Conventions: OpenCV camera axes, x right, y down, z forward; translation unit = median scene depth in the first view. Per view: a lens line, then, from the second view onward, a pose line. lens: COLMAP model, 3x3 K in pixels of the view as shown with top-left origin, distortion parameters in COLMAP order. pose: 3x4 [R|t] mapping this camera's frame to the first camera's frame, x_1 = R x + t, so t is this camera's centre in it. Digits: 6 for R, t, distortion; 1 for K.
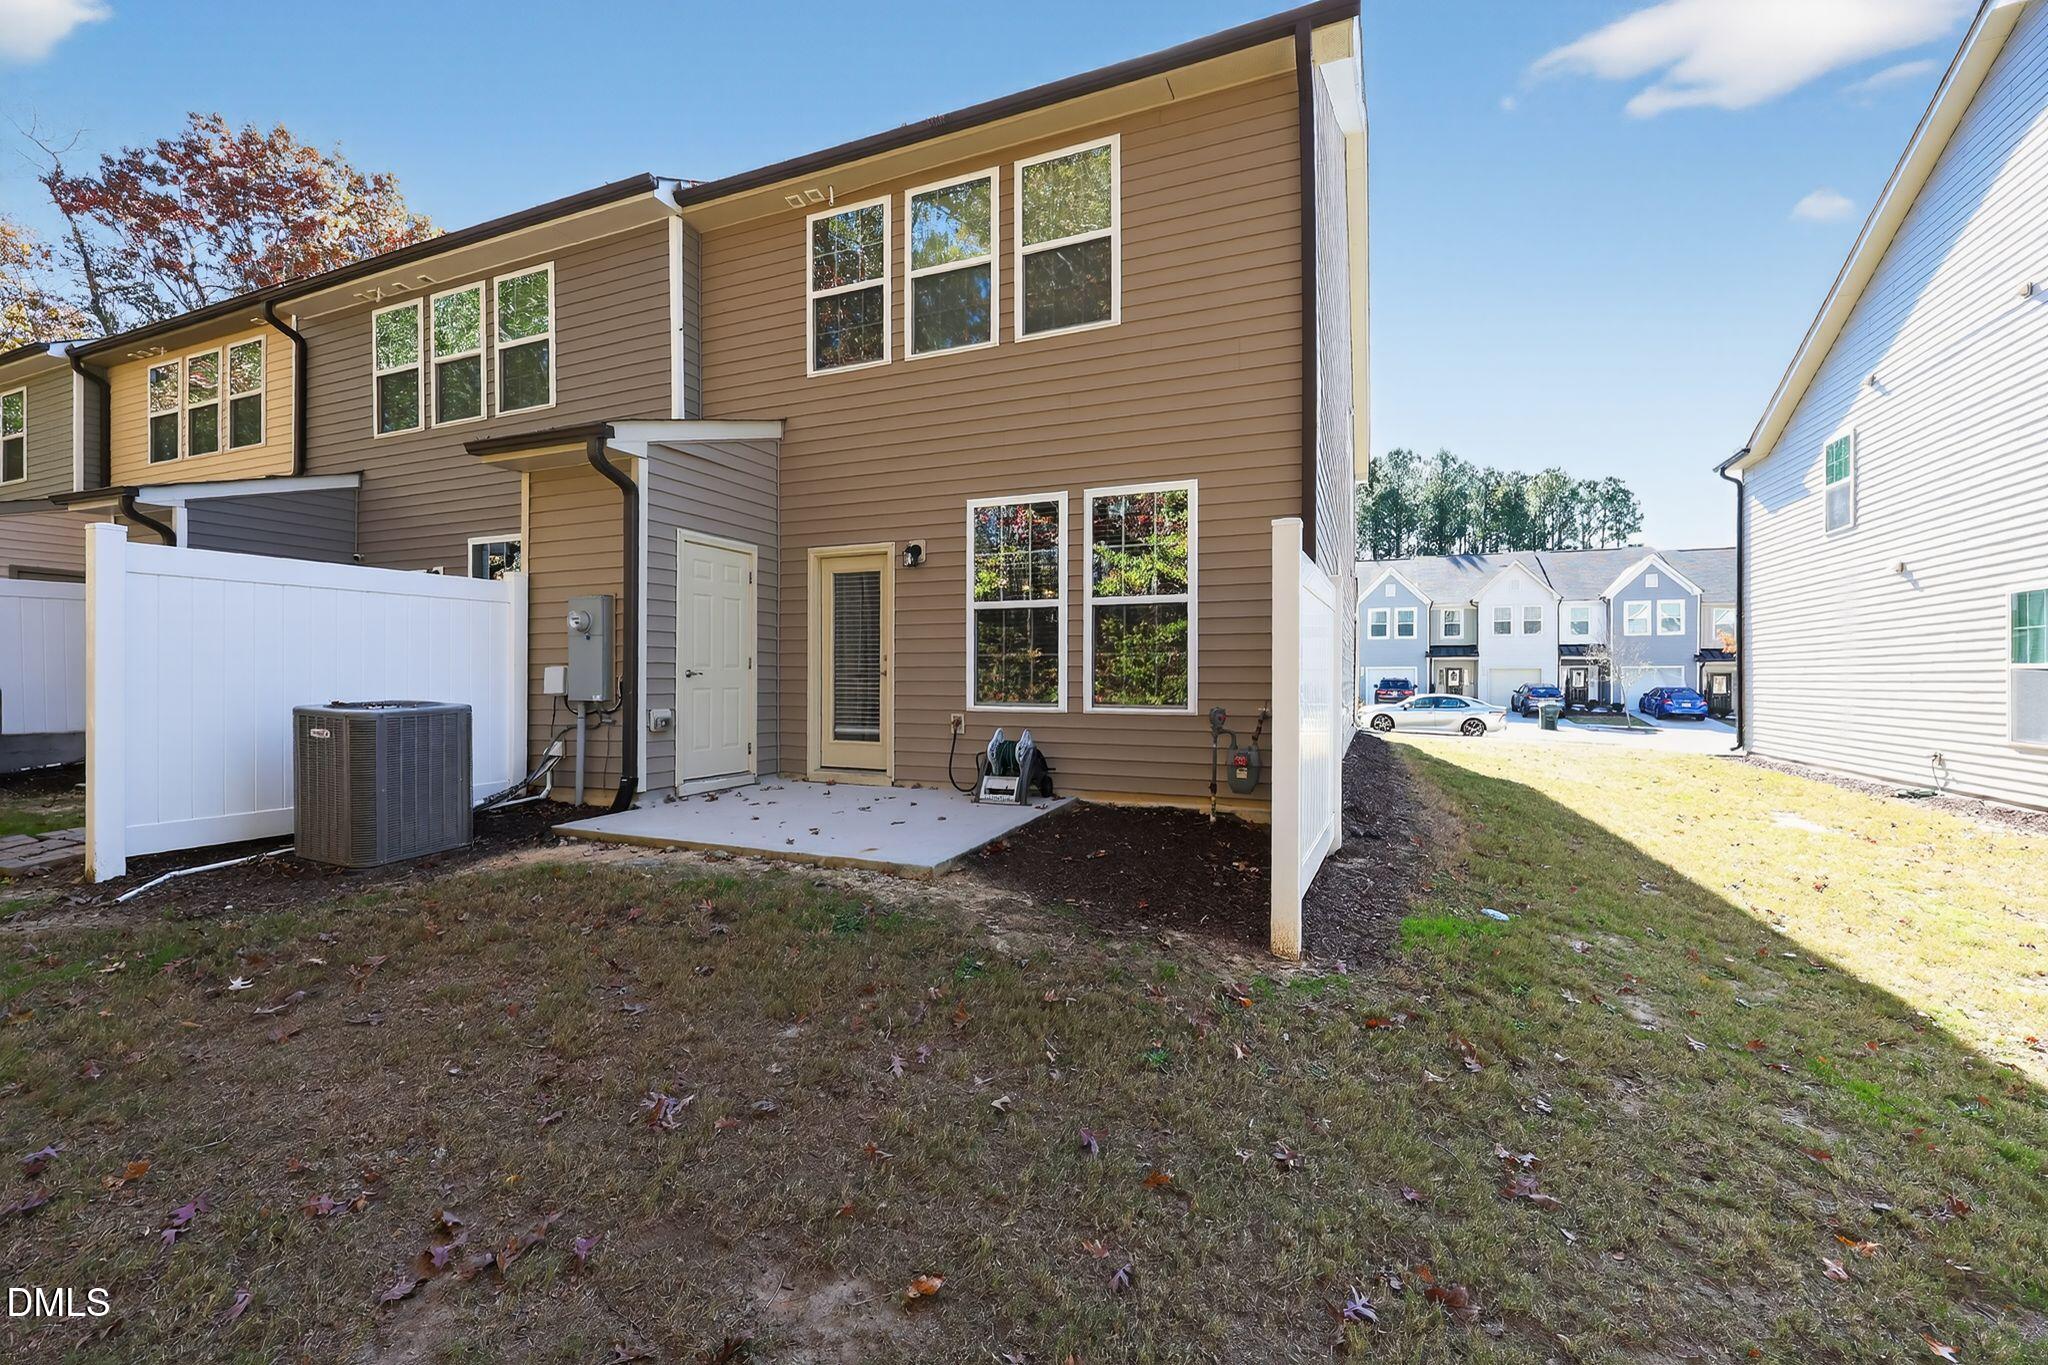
lens RADIAL K [[845.6, 0, 1024.0], [0, 845.6, 682.5], [0, 0, 1]] dist [0.000996, 0.000098]
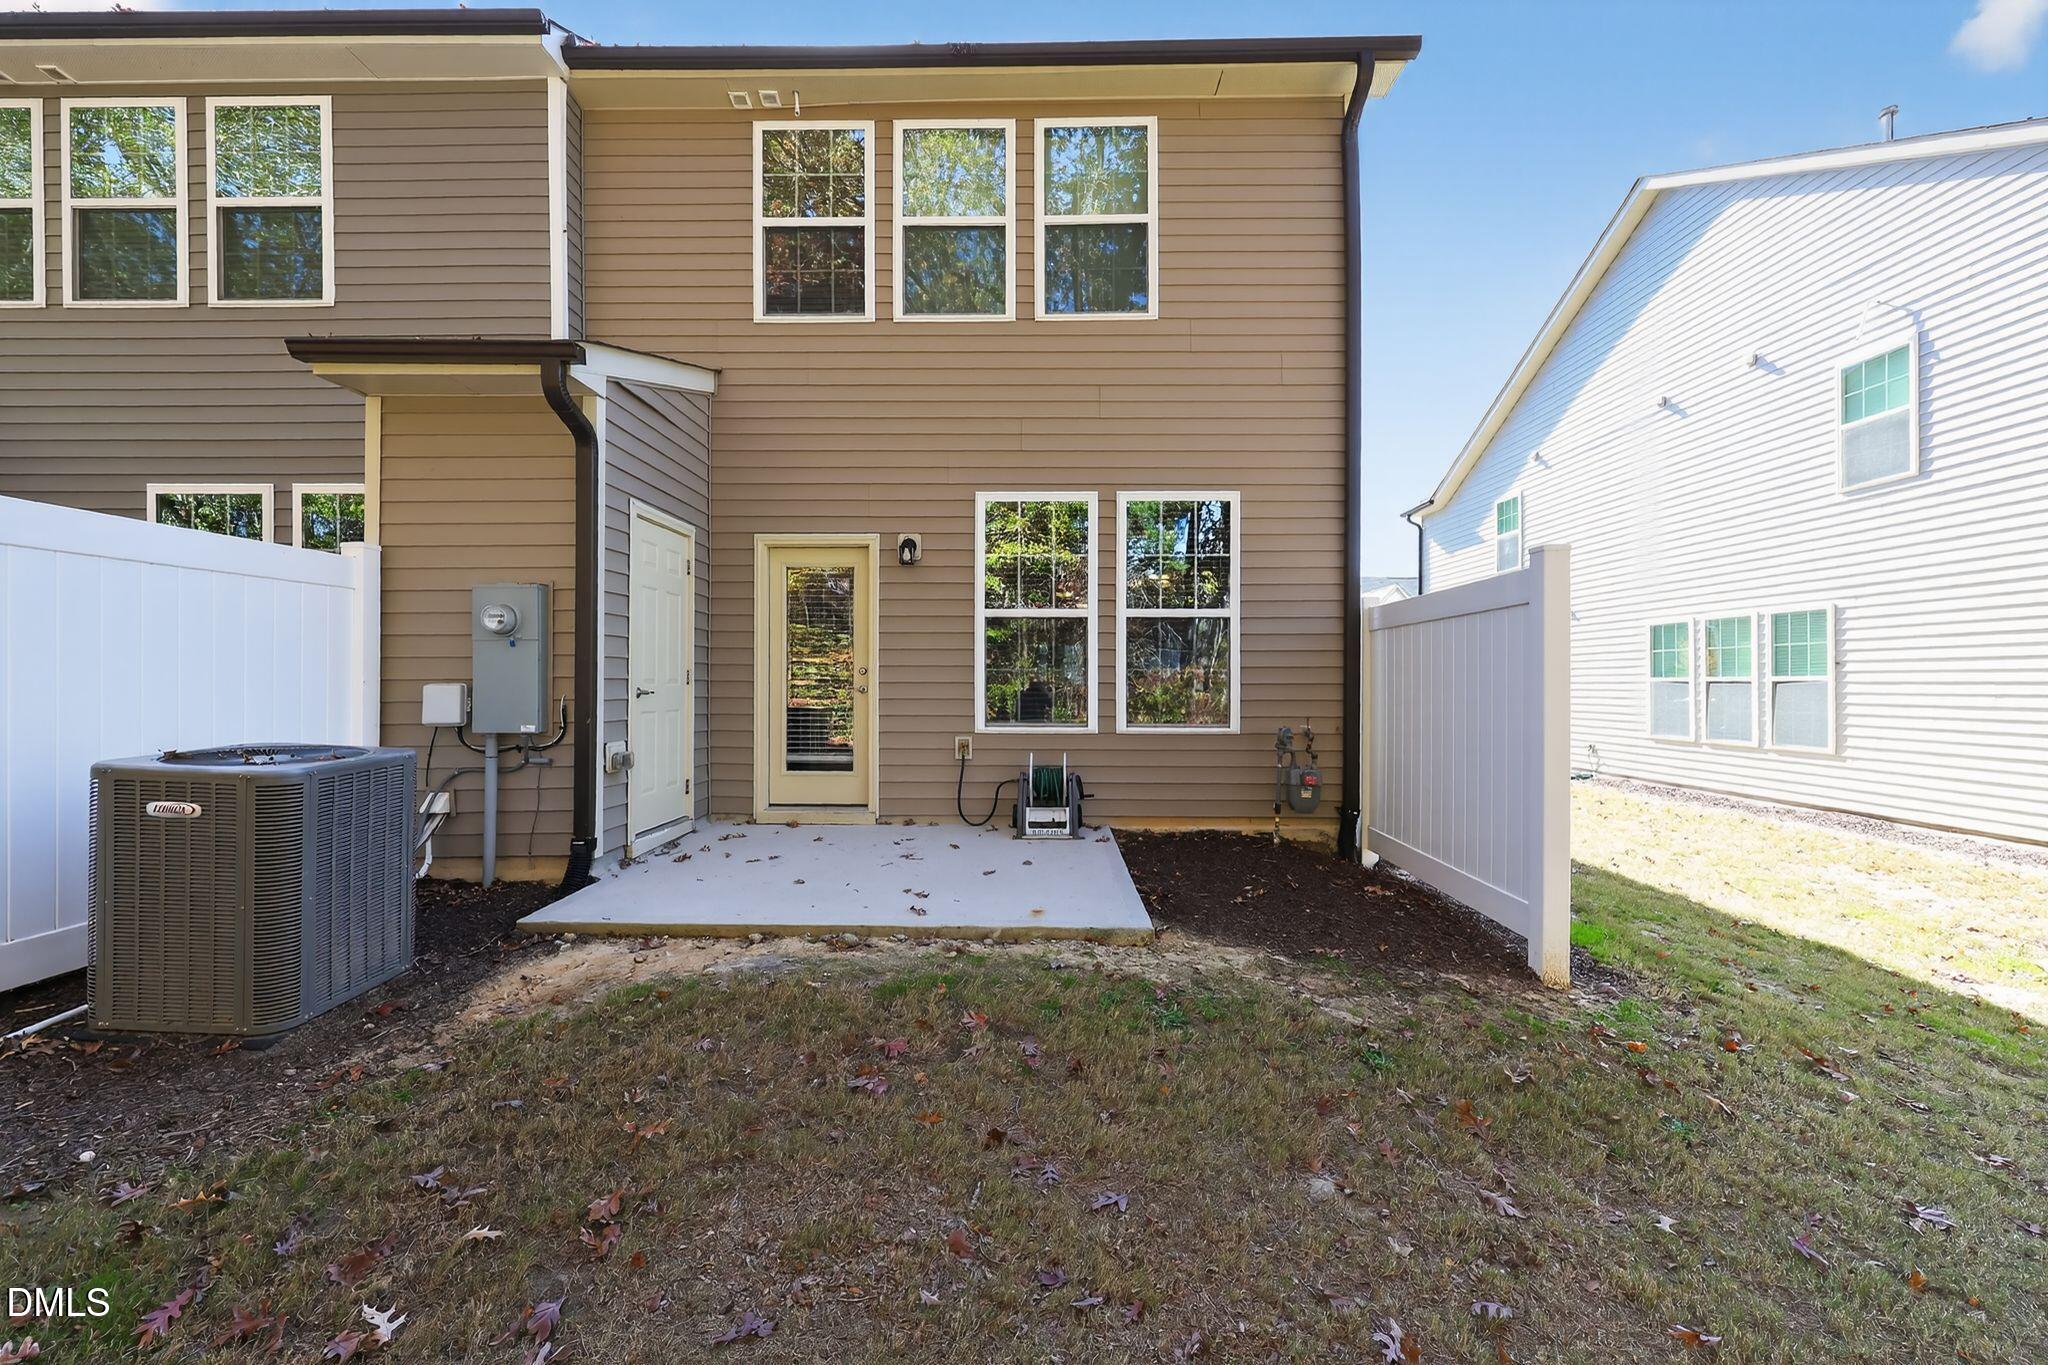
lens RADIAL K [[845.6, 0, 1024.0], [0, 845.6, 682.5], [0, 0, 1]] dist [0.000996, 0.000098]
pose [[0.926323, -0.000634, 0.376729, -0.359015], [0.002146, 0.999991, -0.003592, -0.015702], [-0.376724, 0.004136, 0.926316, 0.177232]]
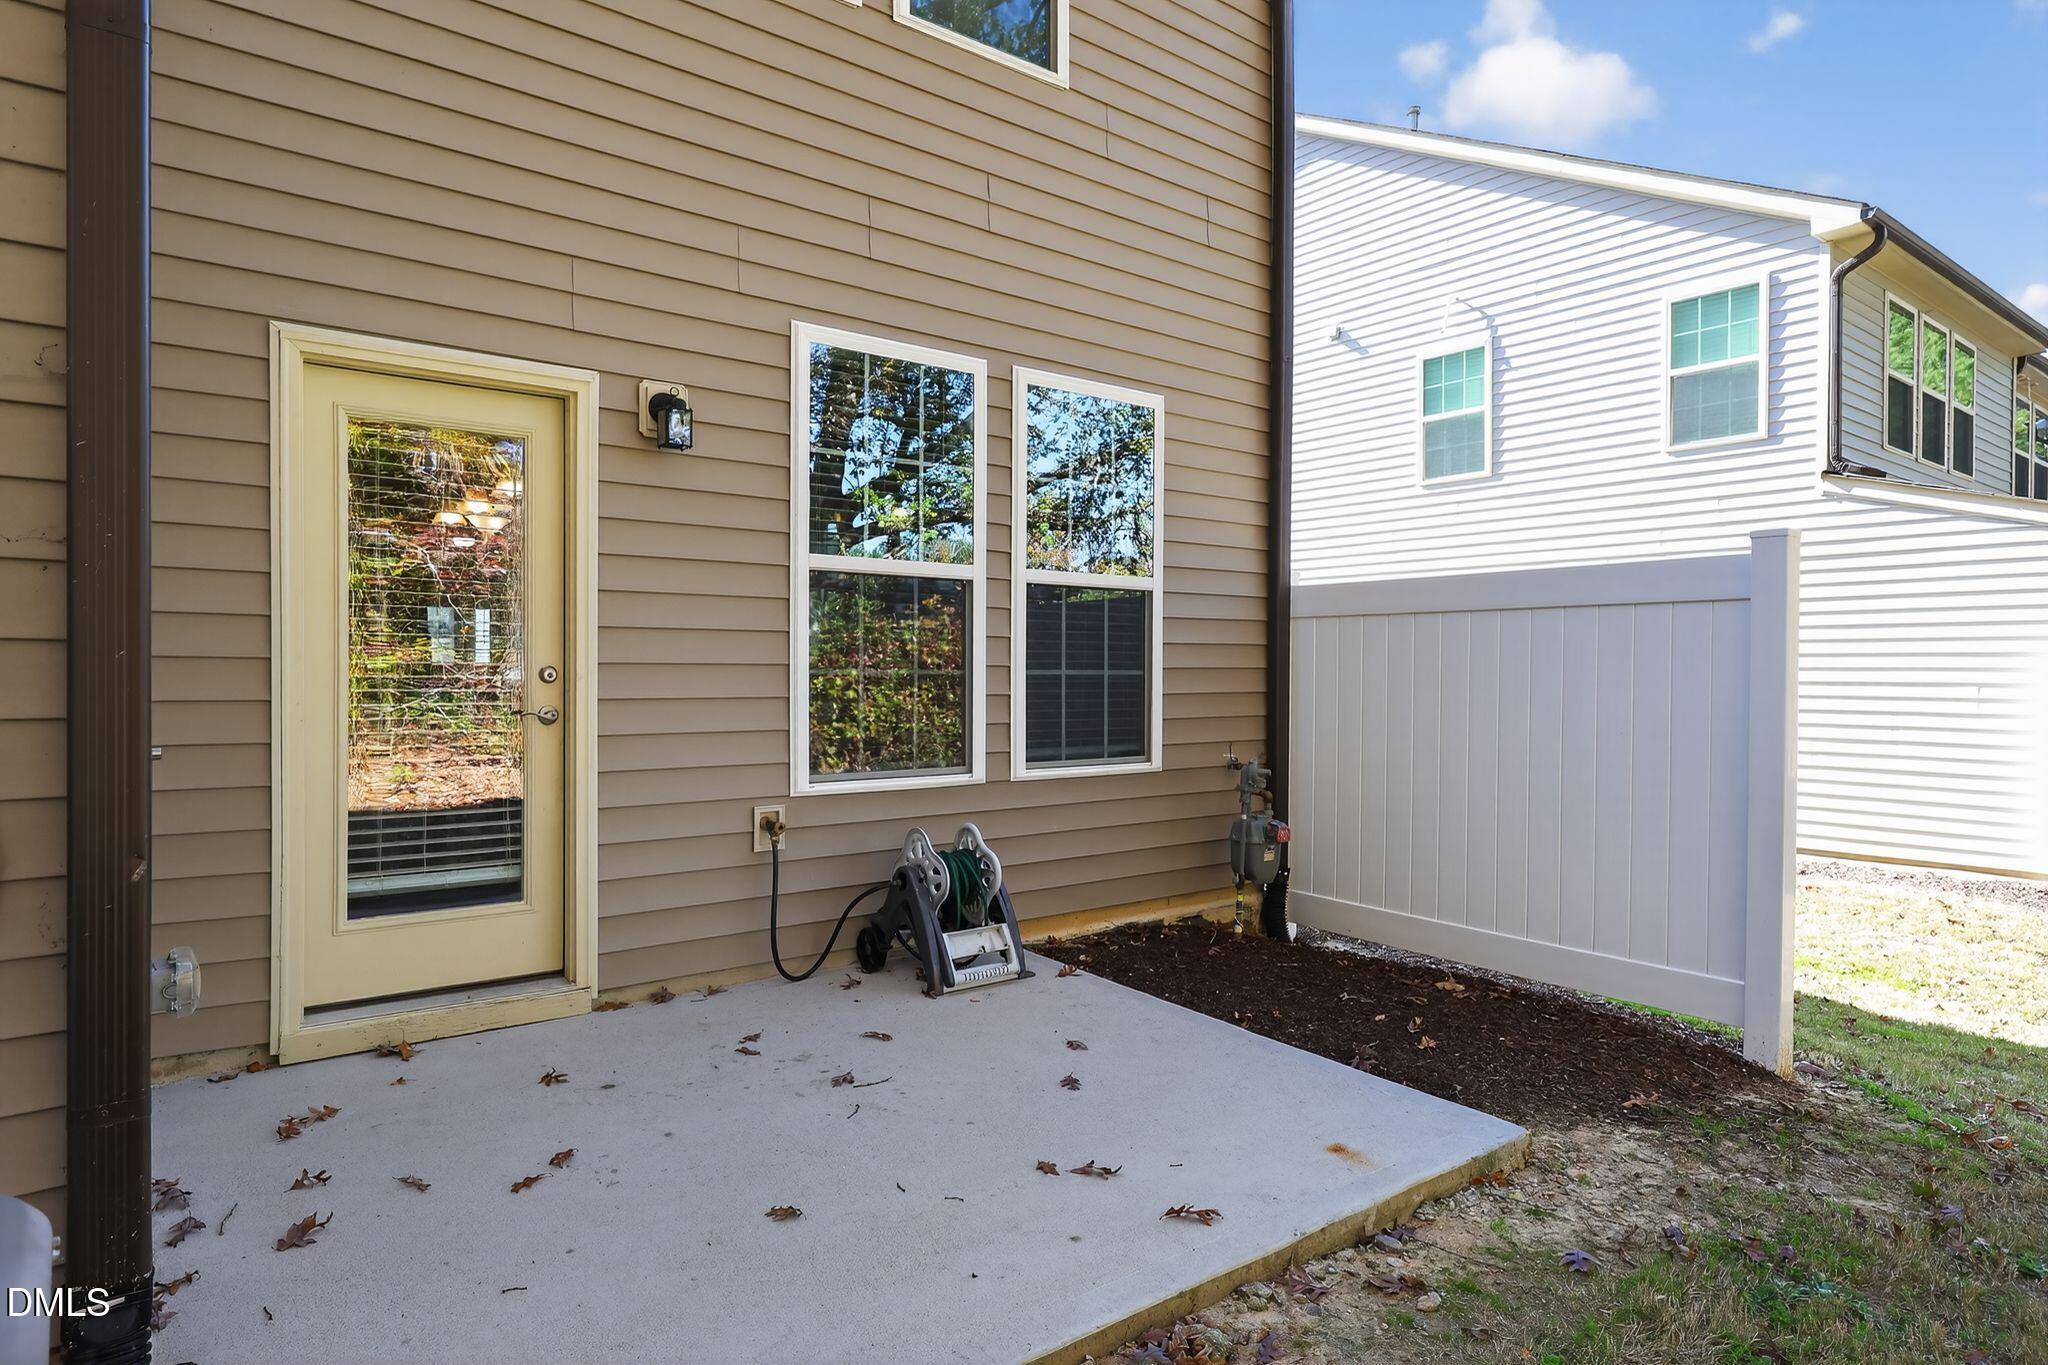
lens RADIAL K [[1165.1, 0, 1024.0], [0, 1165.1, 682.5], [0, 0, 1]] dist [0.000107, 0.000137]
pose [[0.485986, -0.010161, 0.873908, -0.554691], [0.000133, 0.999933, 0.011552, -0.034125], [-0.873967, -0.005498, 0.485955, 0.613543]]
